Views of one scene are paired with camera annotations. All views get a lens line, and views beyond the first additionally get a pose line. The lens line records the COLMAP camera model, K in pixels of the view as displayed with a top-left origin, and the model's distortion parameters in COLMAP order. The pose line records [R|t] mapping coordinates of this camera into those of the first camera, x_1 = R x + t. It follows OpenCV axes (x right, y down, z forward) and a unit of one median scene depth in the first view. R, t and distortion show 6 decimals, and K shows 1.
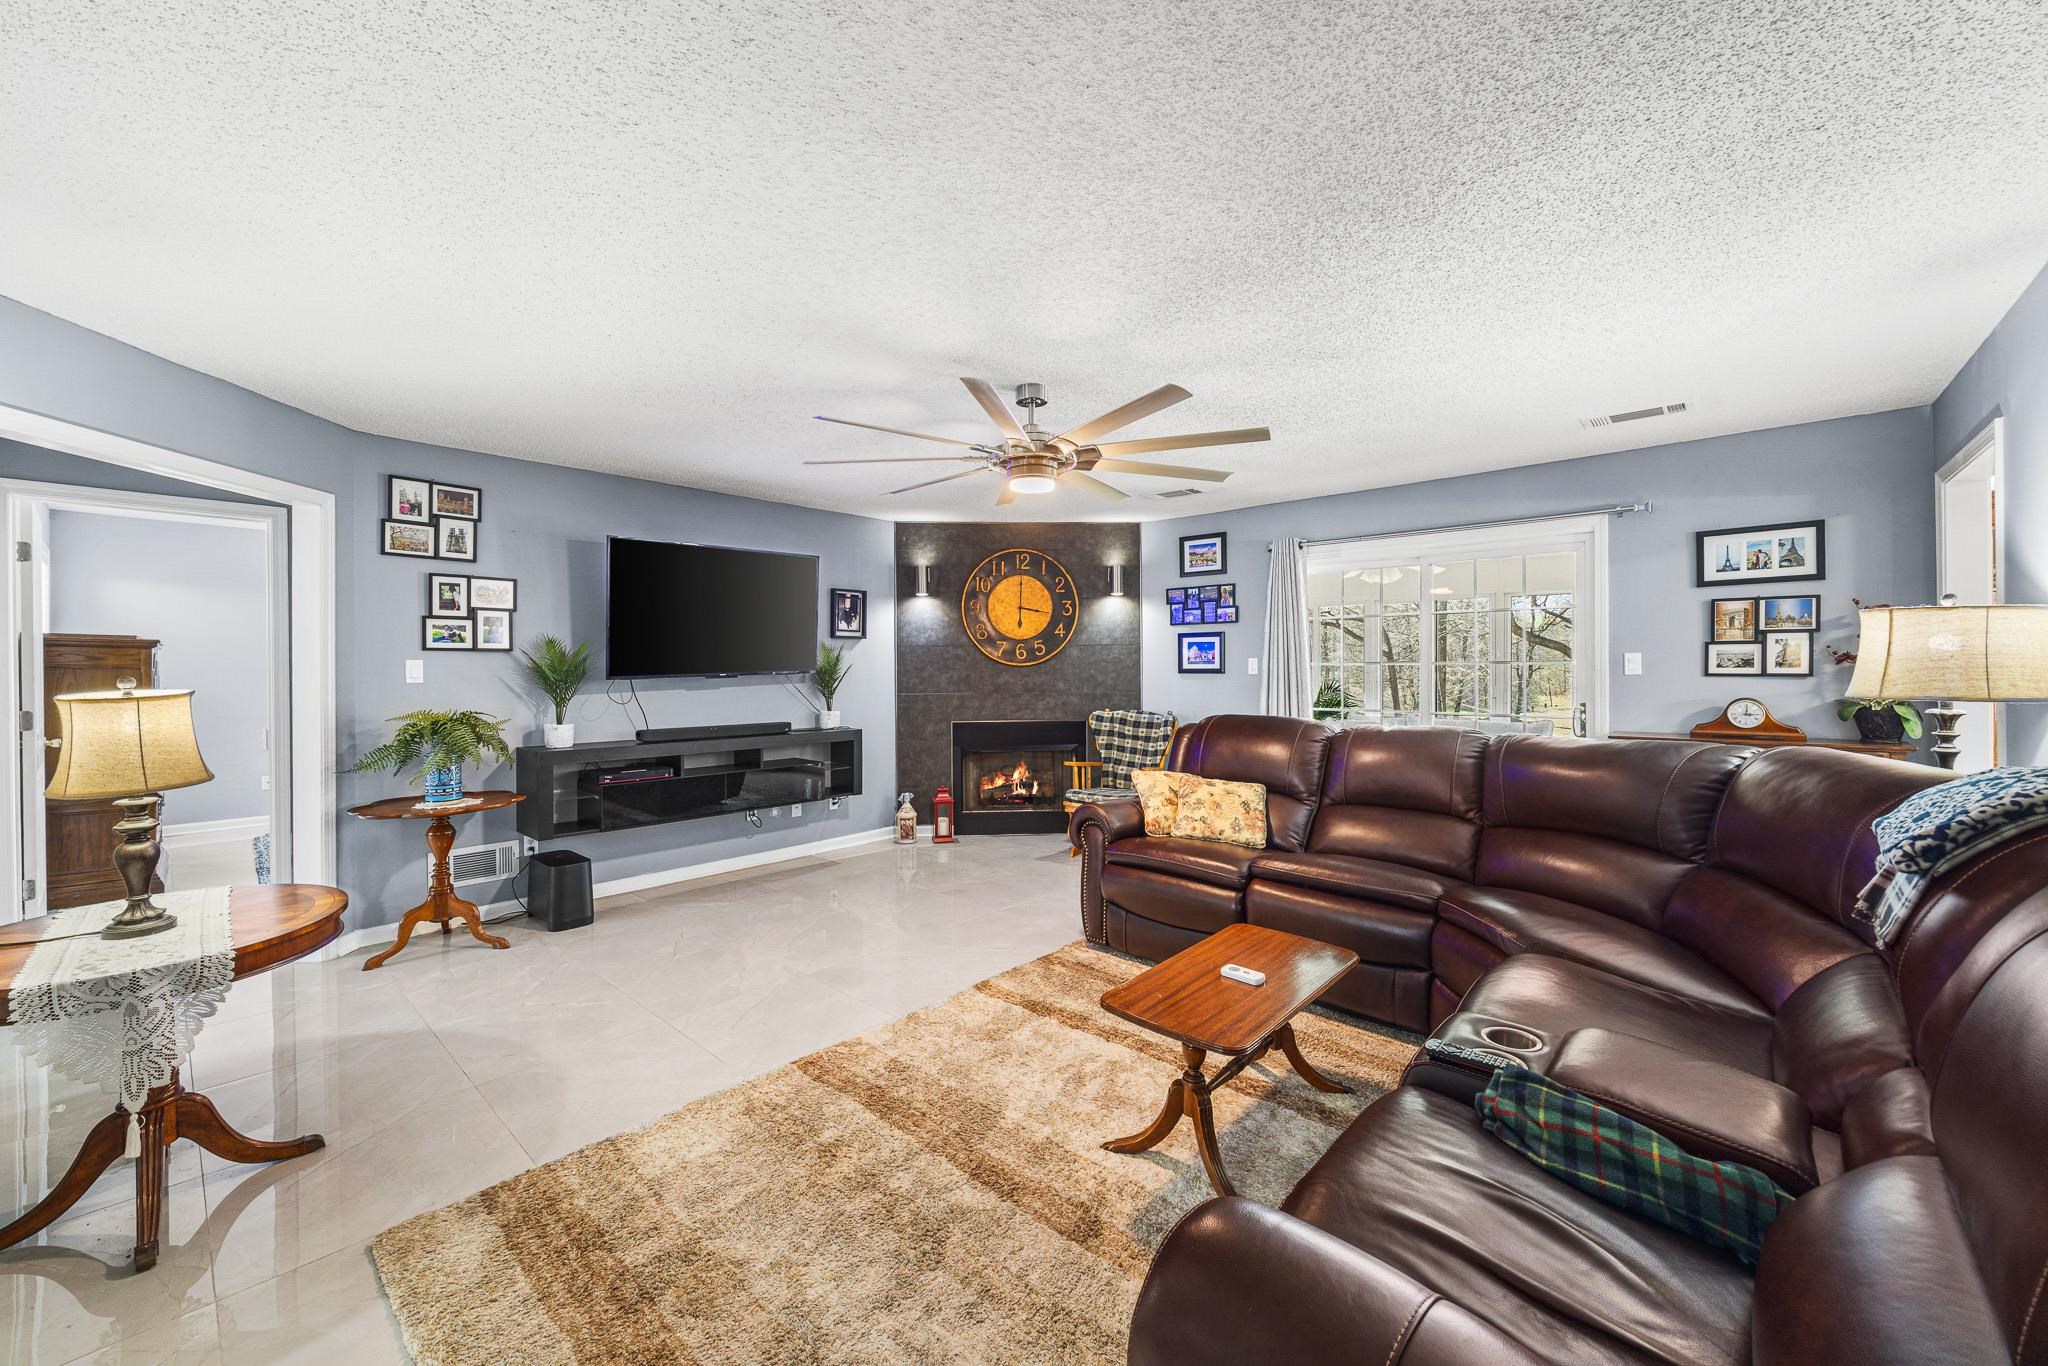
lens RADIAL K [[787.8, 0, 1013.3], [0, 787.8, 664.1], [0, 0, 1]] dist [-0.001775, 0.000085]
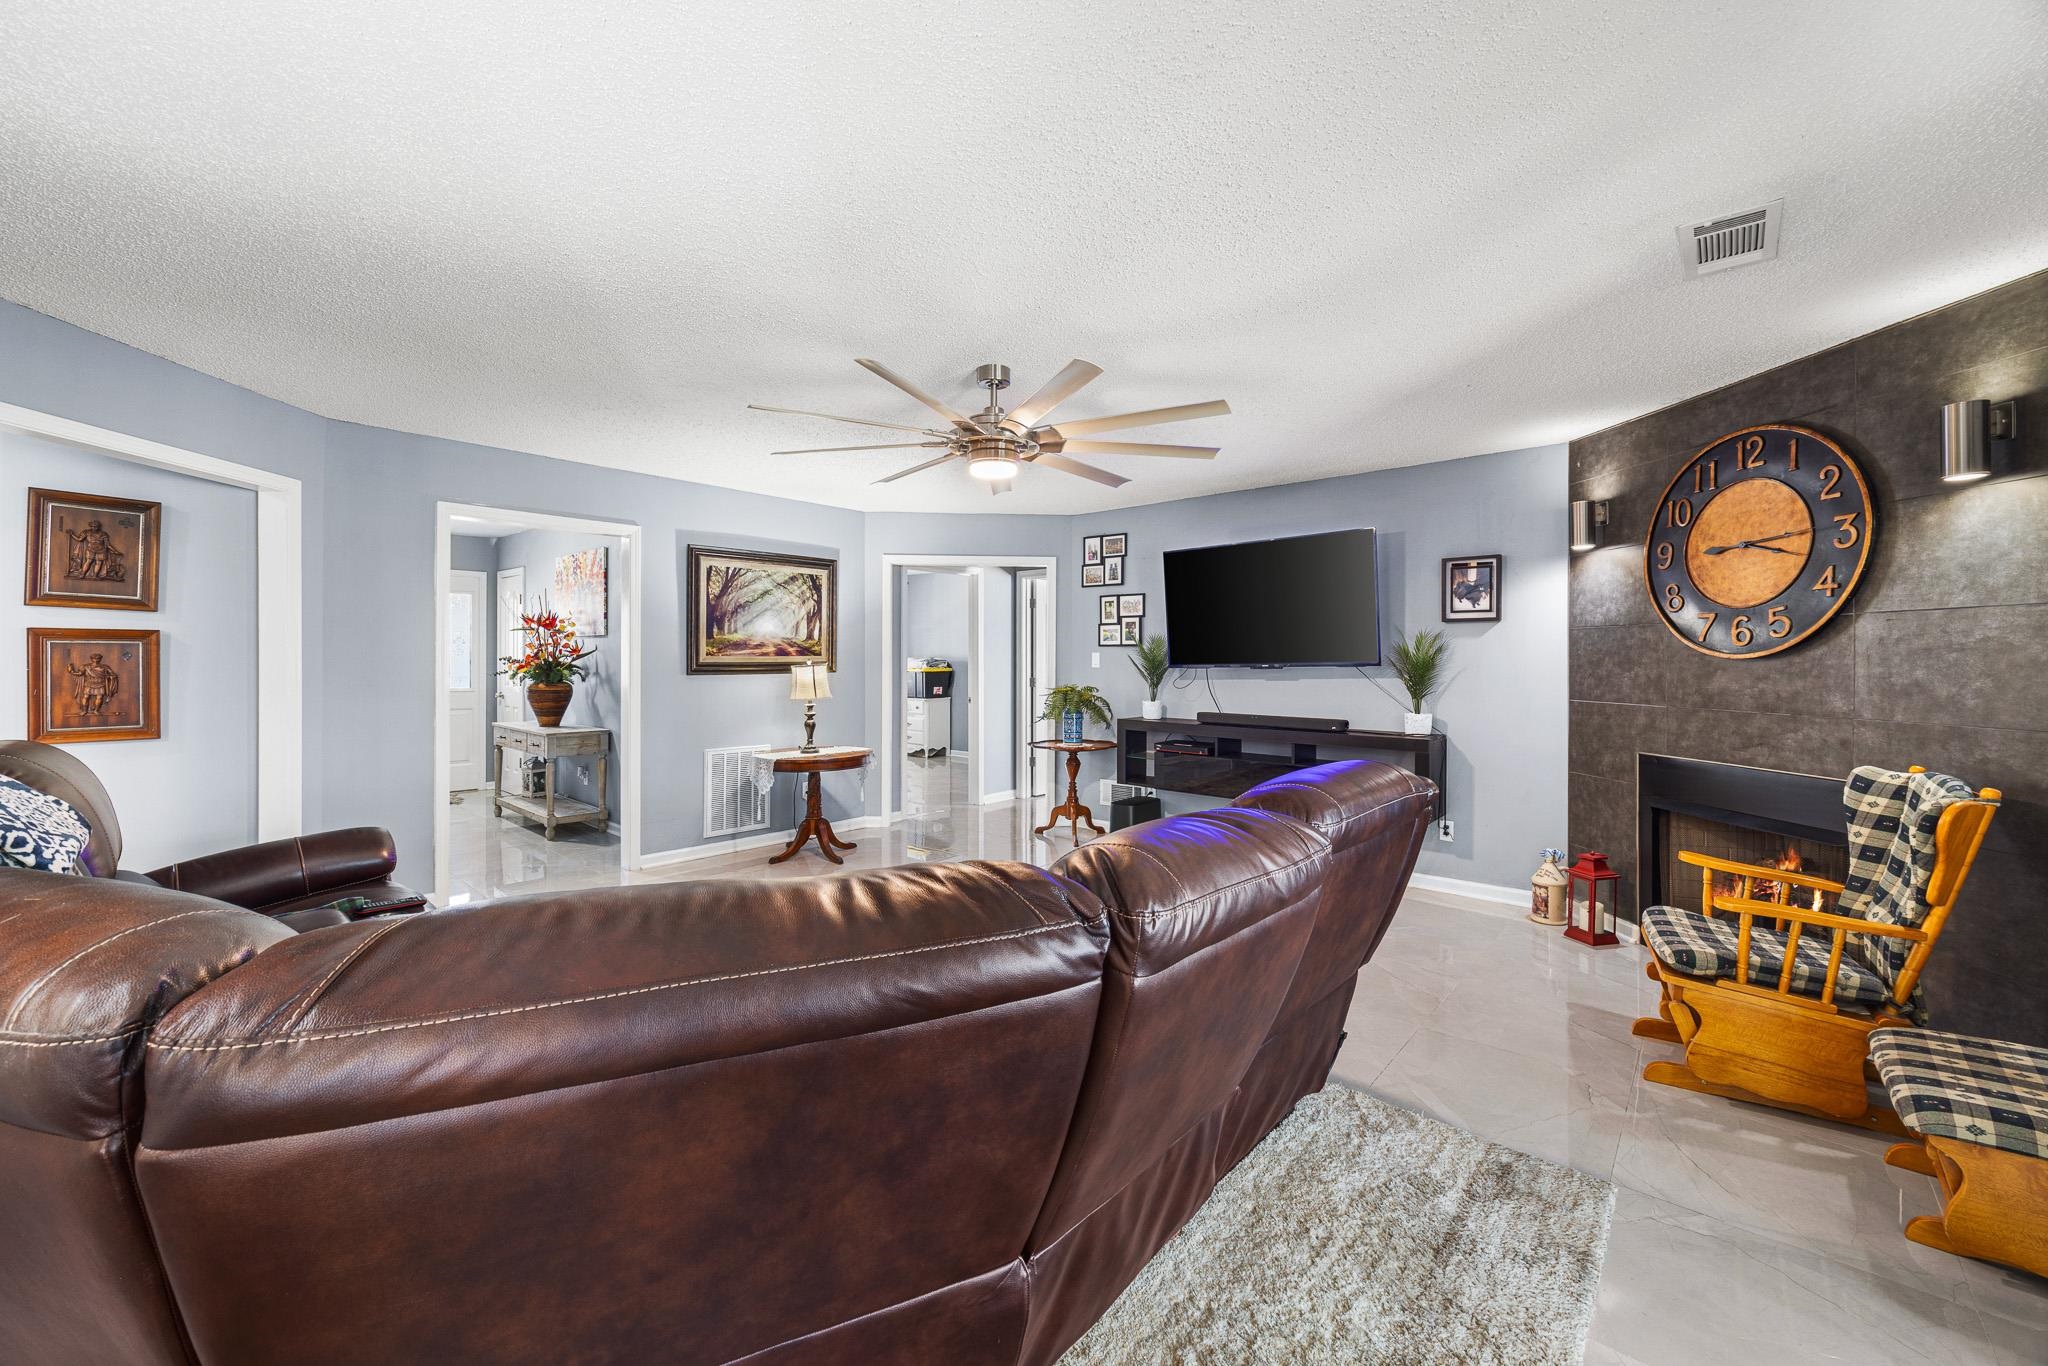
lens RADIAL K [[787.8, 0, 1013.3], [0, 787.8, 664.1], [0, 0, 1]] dist [-0.001775, 0.000085]
pose [[0.018411, 0.012381, -0.999754, 0.530100], [0.001380, 0.999922, 0.012409, -0.001515], [0.999830, -0.001608, 0.018392, 0.539919]]
